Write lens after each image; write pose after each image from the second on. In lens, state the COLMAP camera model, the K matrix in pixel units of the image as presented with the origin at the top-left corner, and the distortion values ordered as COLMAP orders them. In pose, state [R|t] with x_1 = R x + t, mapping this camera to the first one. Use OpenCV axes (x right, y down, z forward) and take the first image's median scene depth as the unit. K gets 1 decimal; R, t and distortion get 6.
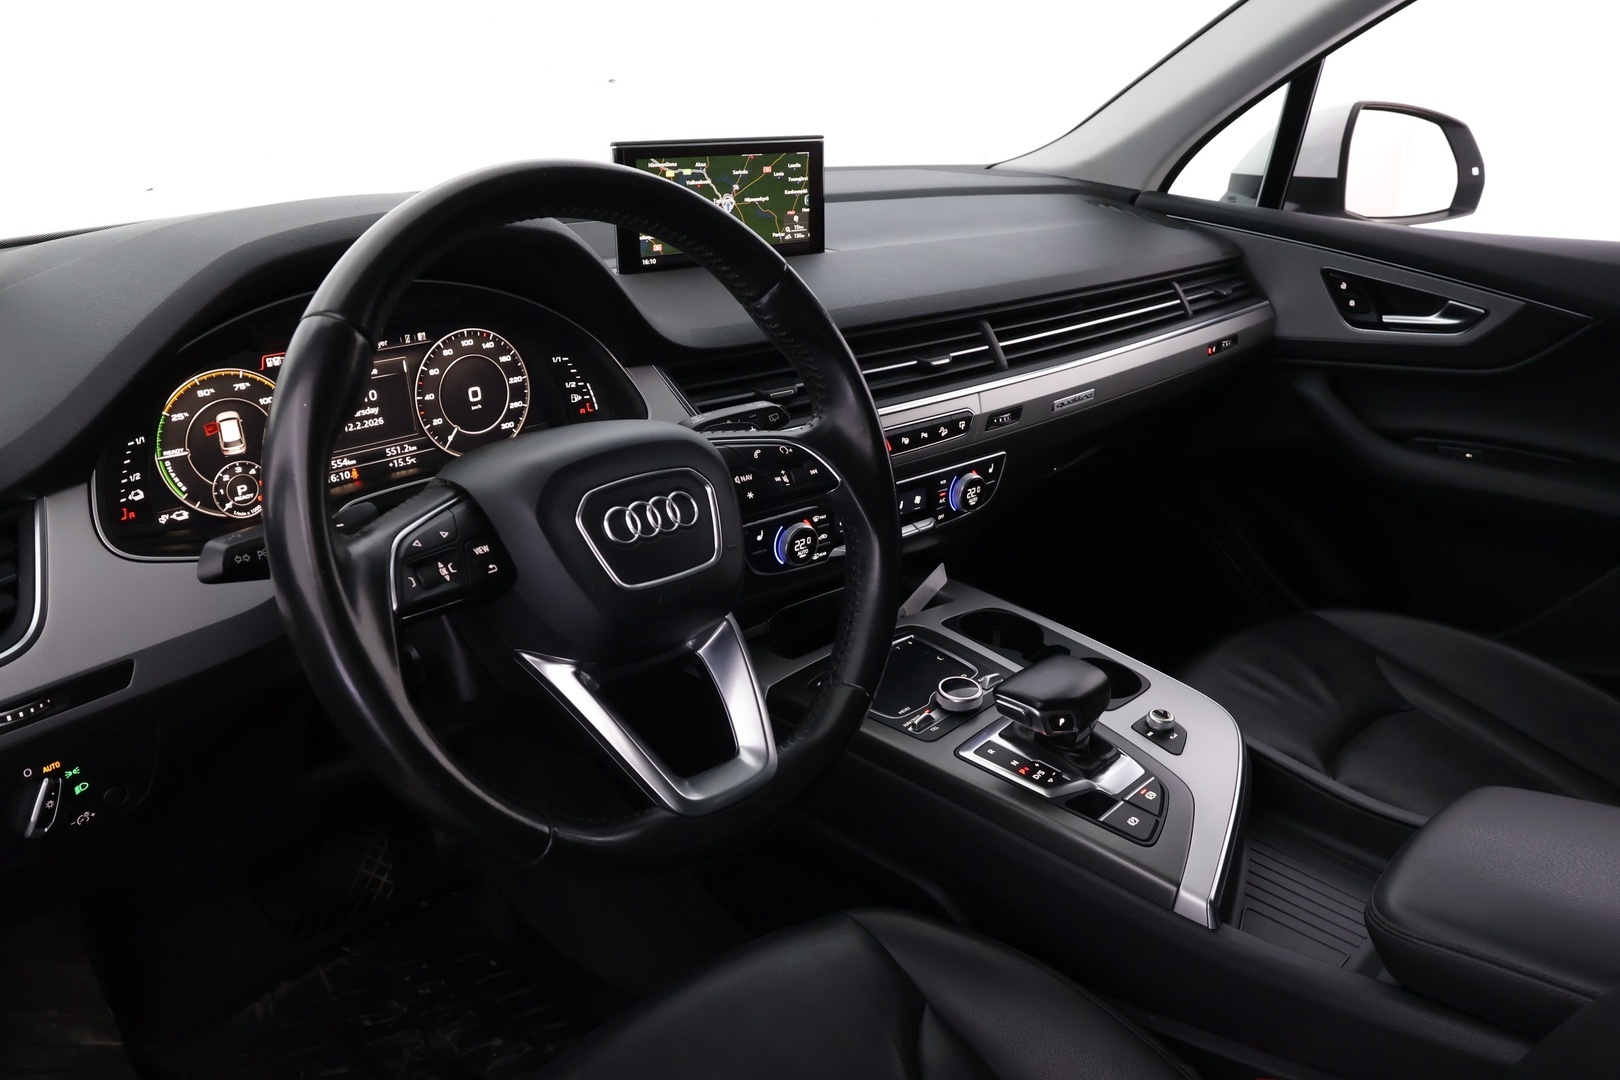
lens RADIAL K [[1284.4, 0, 821.3], [0, 1284.4, 526.7], [0, 0, 1]] dist [0.014117, -0.000487]
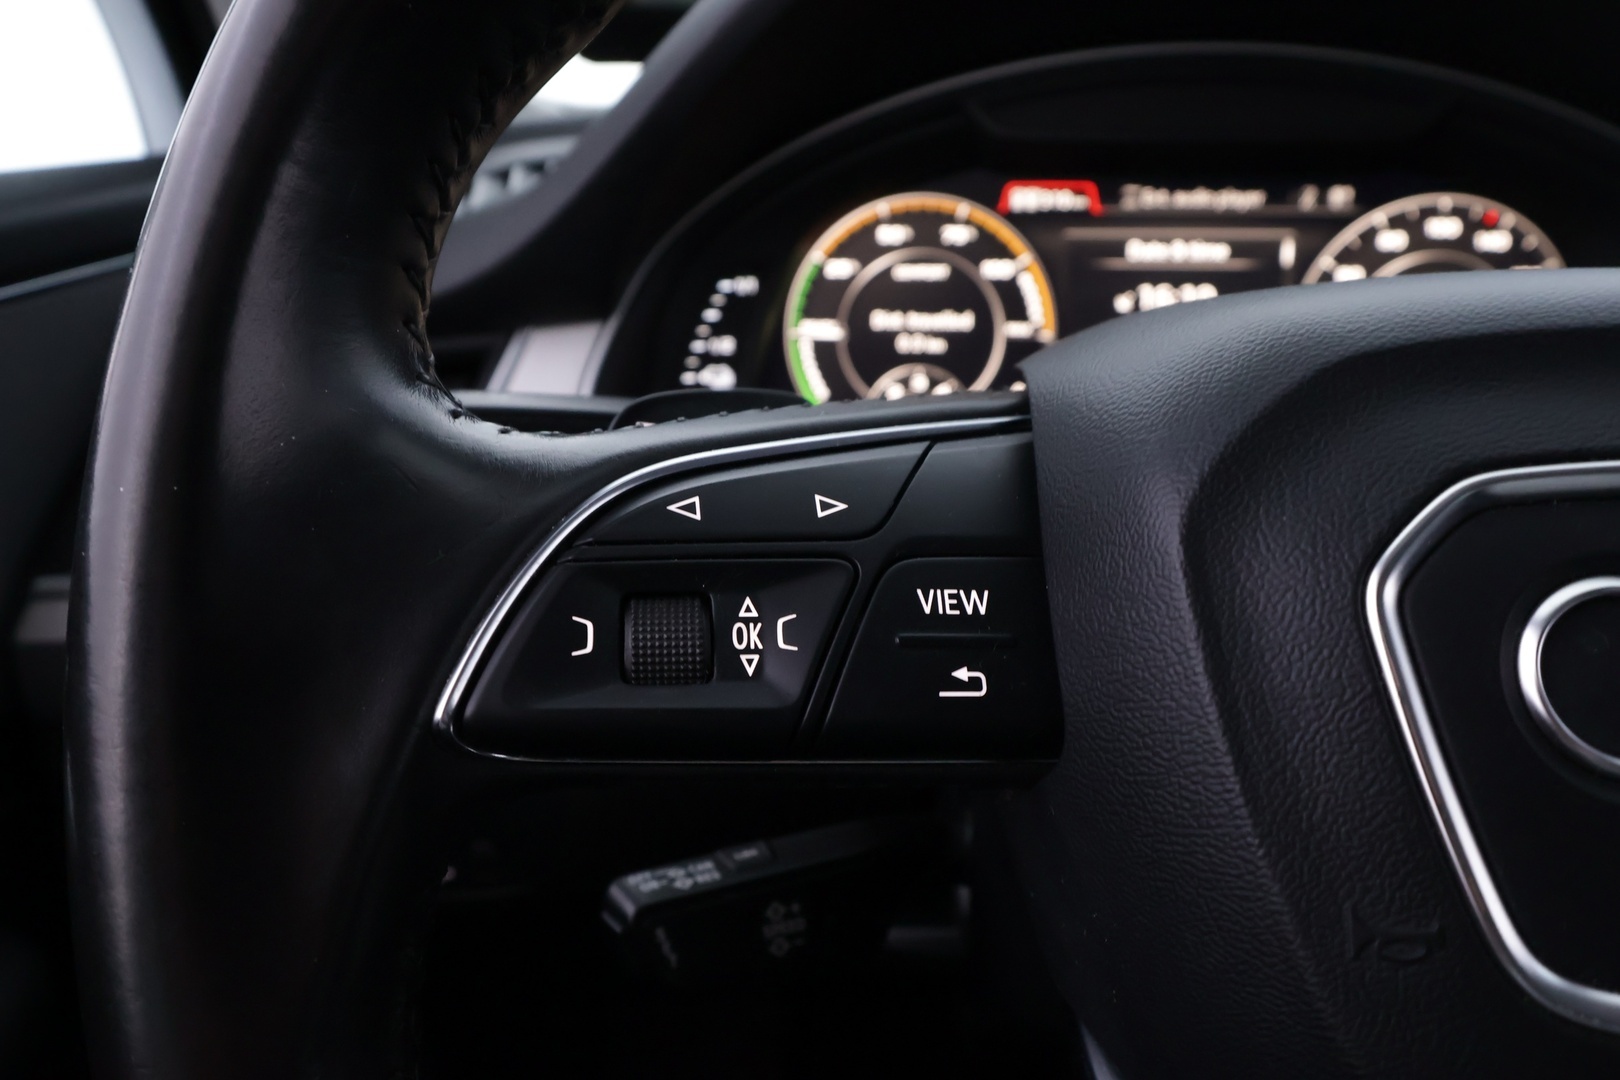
lens RADIAL K [[1204.3, 0, 817.4], [0, 1204.3, 535.3], [0, 0, 1]] dist [0.008677, -0.001327]
pose [[0.648395, 0.224359, -0.727493, -0.074553], [-0.263099, 0.962748, 0.062419, -0.001515], [0.714397, 0.150930, 0.683269, 0.536178]]
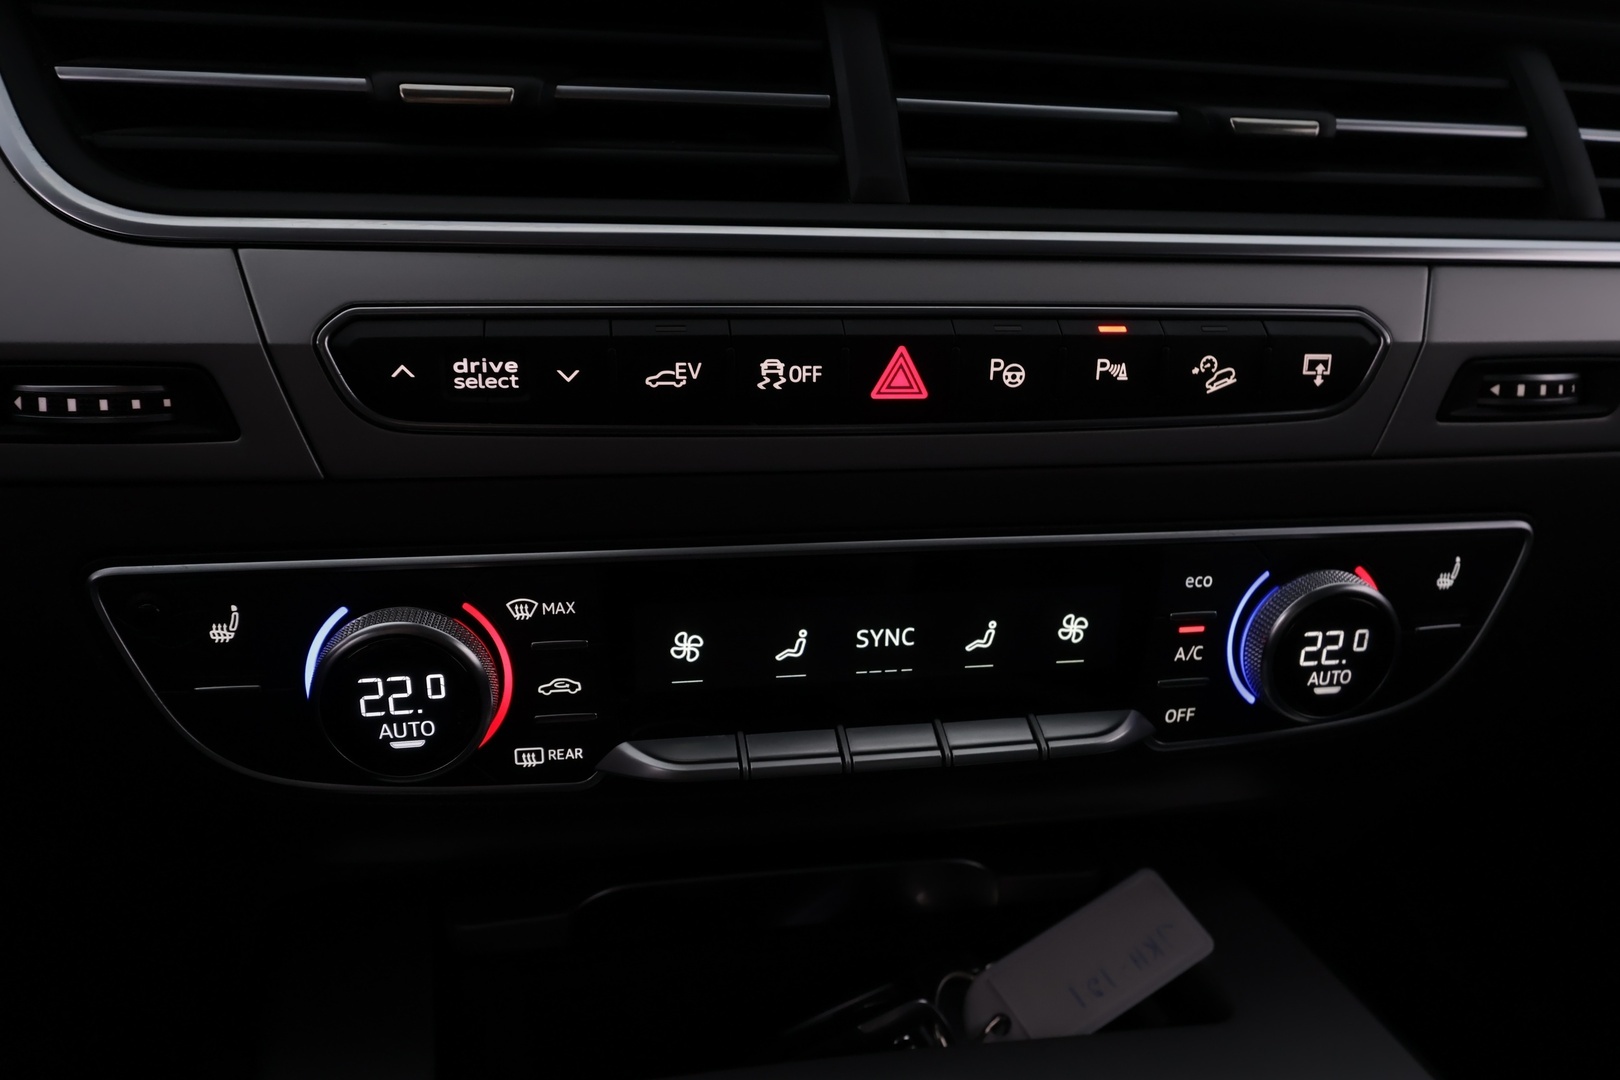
lens RADIAL K [[1204.3, 0, 817.7], [0, 1204.3, 549.3], [0, 0, 1]] dist [0.008677, -0.001327]
pose [[0.865823, 0.154822, -0.475795, 0.172186], [-0.190409, 0.981329, -0.027174, -0.024494], [0.462704, 0.114123, 0.879136, 0.915609]]
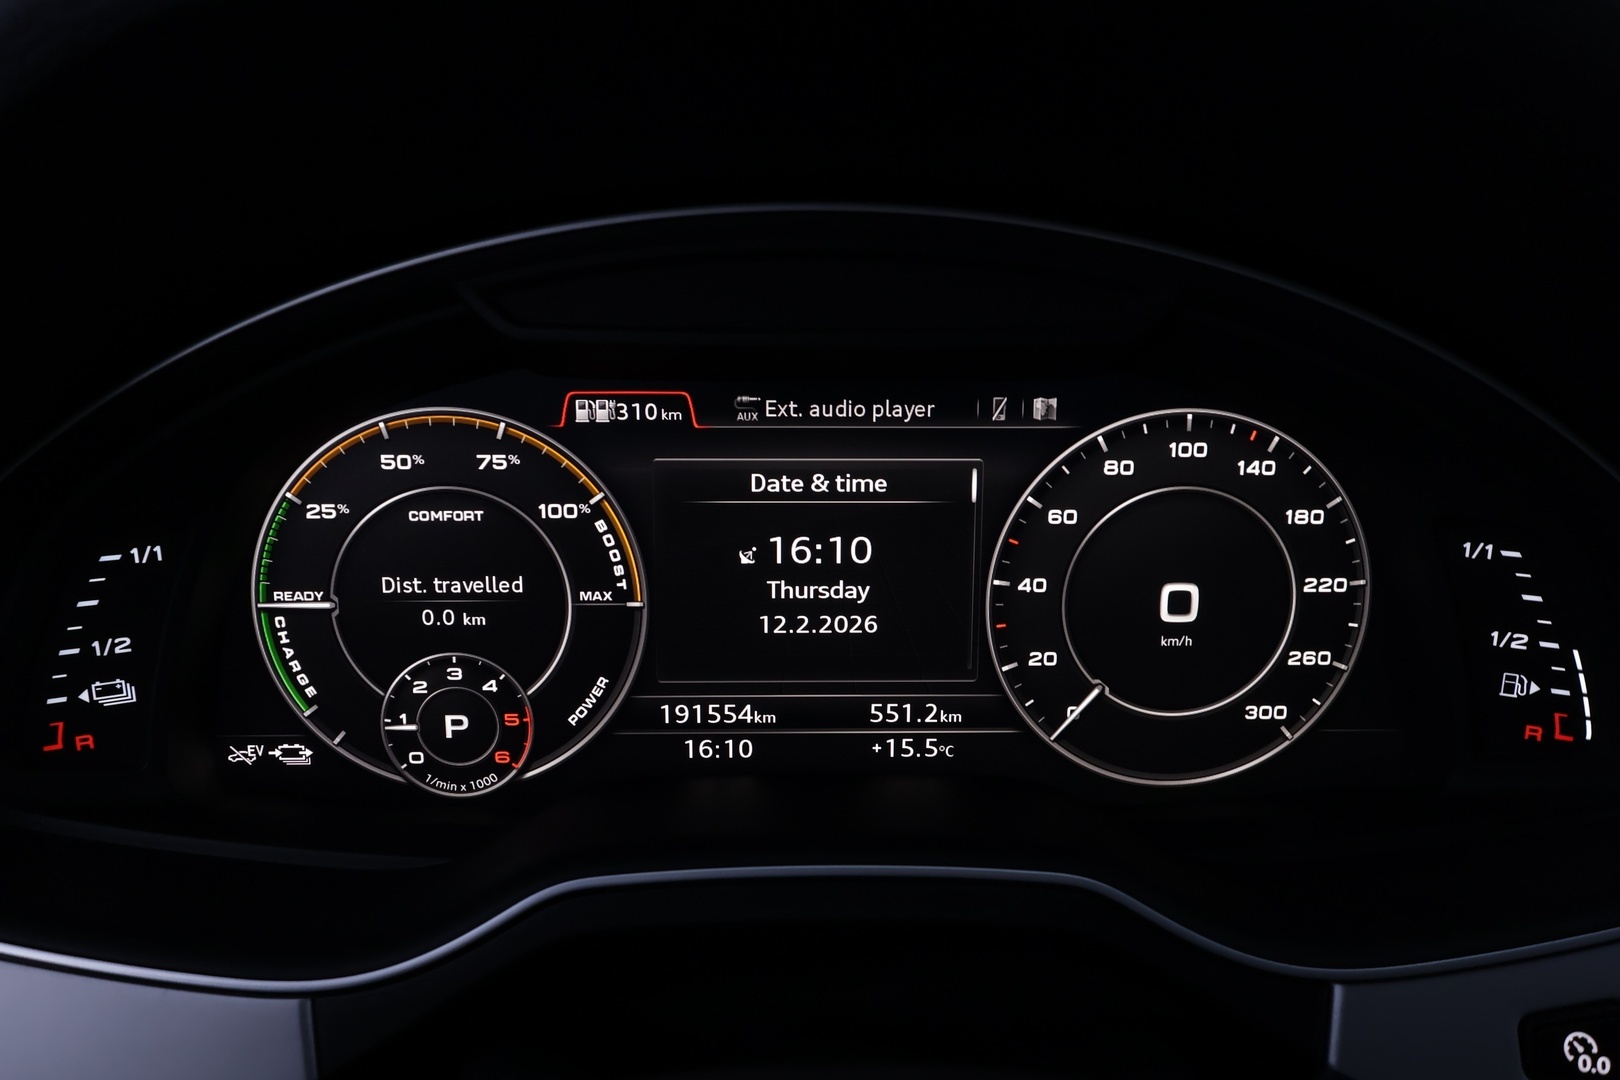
lens RADIAL K [[1204.3, 0, 811.4], [0, 1204.3, 536.2], [0, 0, 1]] dist [0.008677, -0.001327]
pose [[0.703691, 0.195789, -0.682997, -0.123937], [-0.249166, 0.968237, 0.020841, -0.101020], [0.665383, 0.155514, 0.730124, 0.693470]]
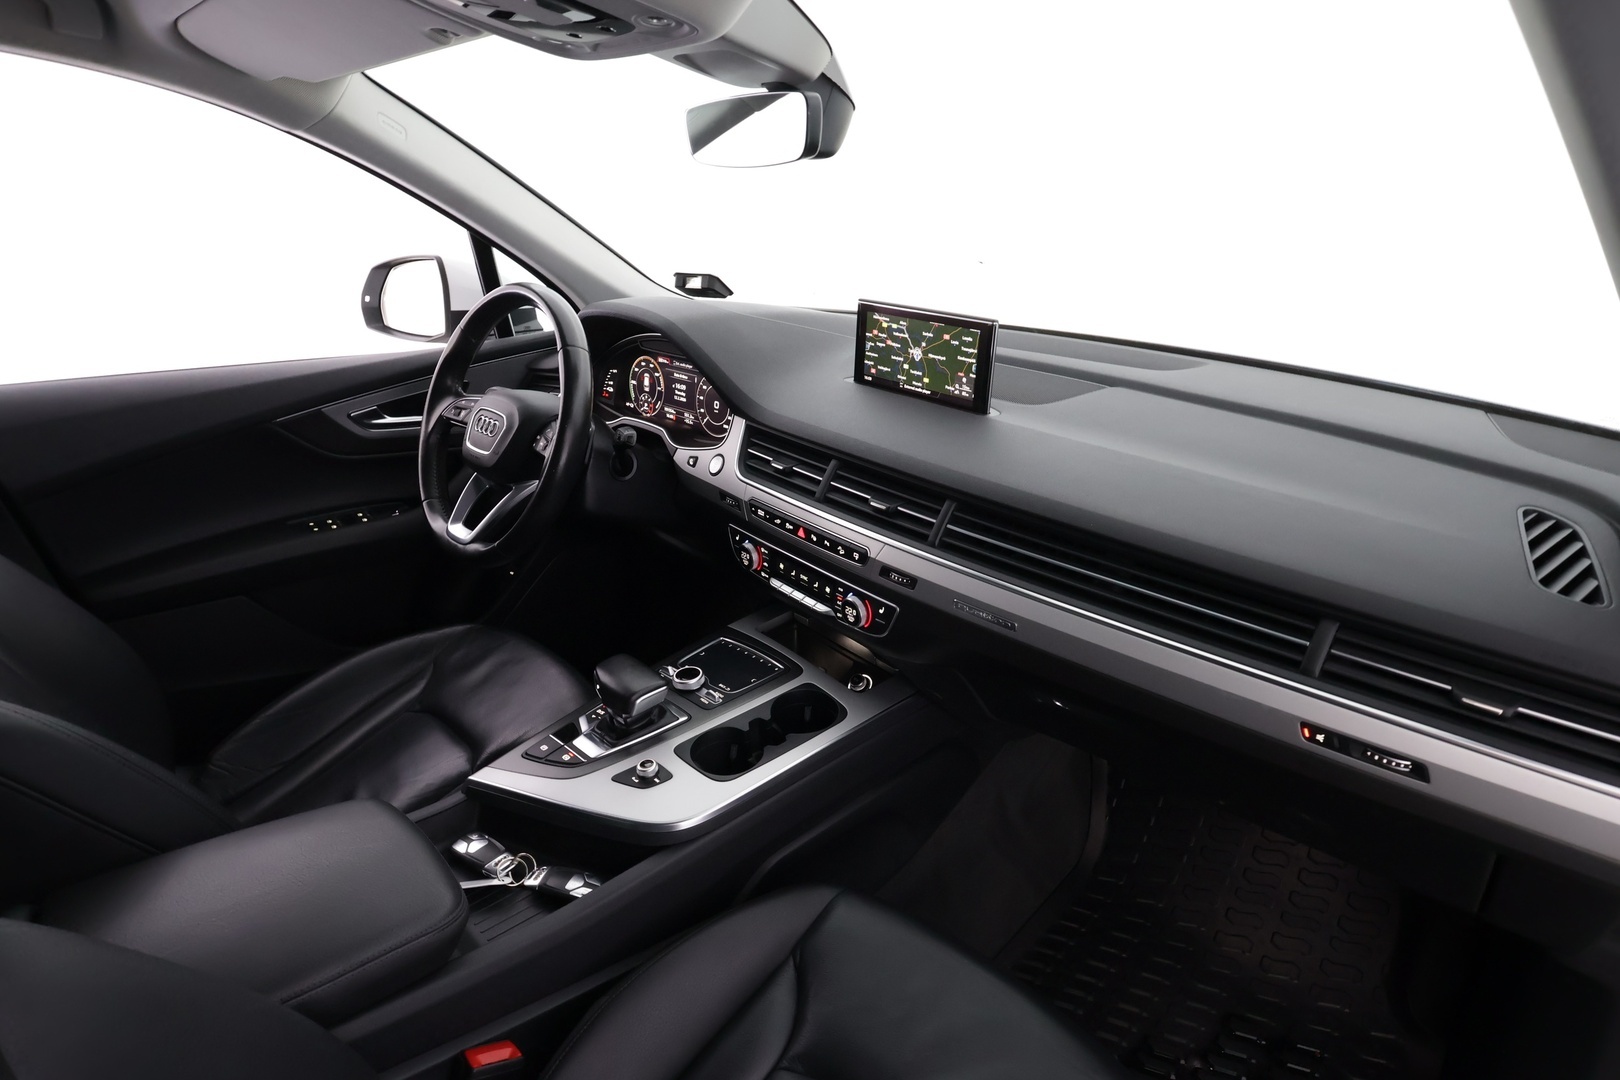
lens RADIAL K [[864.6, 0, 818.0], [0, 864.6, 537.5], [0, 0, 1]] dist [0.003454, 0.000049]
pose [[-0.019456, 0.368918, -0.929258, 1.055738], [-0.353811, 0.866752, 0.351510, -0.450598], [0.935115, 0.335621, 0.113664, 1.048019]]
